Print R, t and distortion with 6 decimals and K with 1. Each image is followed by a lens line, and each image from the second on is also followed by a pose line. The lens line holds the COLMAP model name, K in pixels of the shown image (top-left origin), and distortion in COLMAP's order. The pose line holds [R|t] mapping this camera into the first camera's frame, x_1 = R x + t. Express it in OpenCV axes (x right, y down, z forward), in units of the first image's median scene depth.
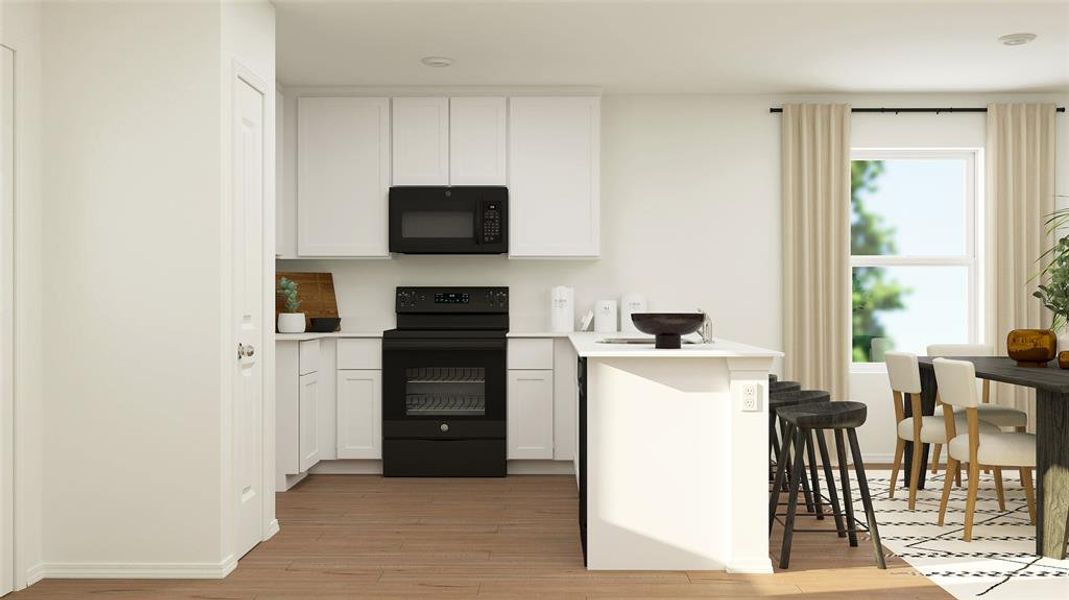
lens RADIAL K [[1087.1, 0, 535.0], [0, 1087.1, 273.0], [0, 0, 1]] dist [0.000160, 0.009338]
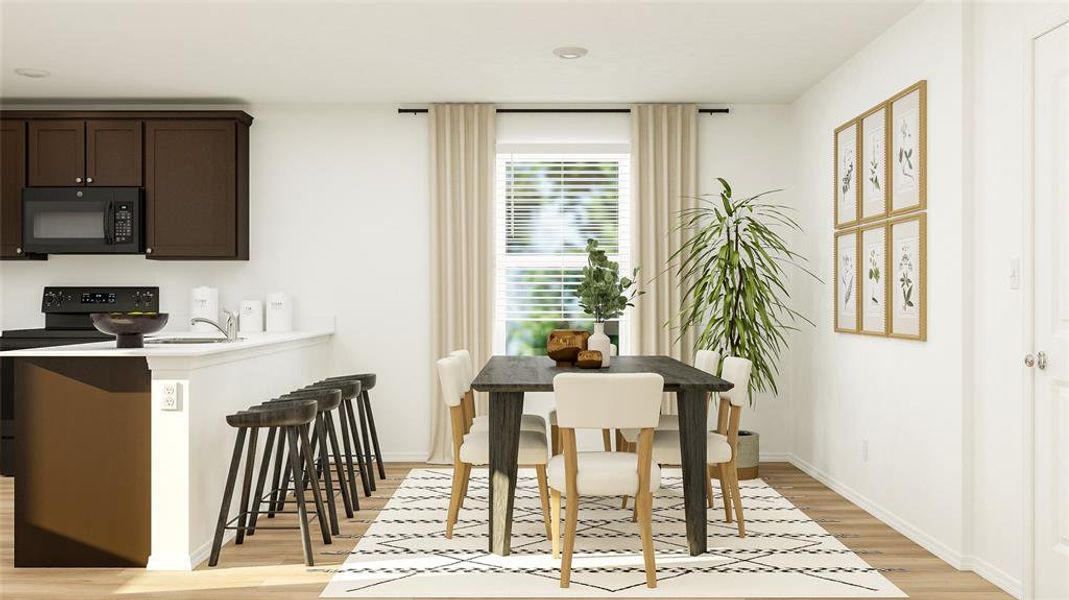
lens RADIAL K [[1078.3, 0, 534.5], [0, 1078.3, 300.0], [0, 0, 1]] dist [-0.000777, 0.008378]
pose [[0.999996, -0.000023, 0.002669, 0.337552], [-0.000042, 0.999700, 0.024495, 0.000343], [-0.002669, -0.024495, 0.999696, 0.001403]]
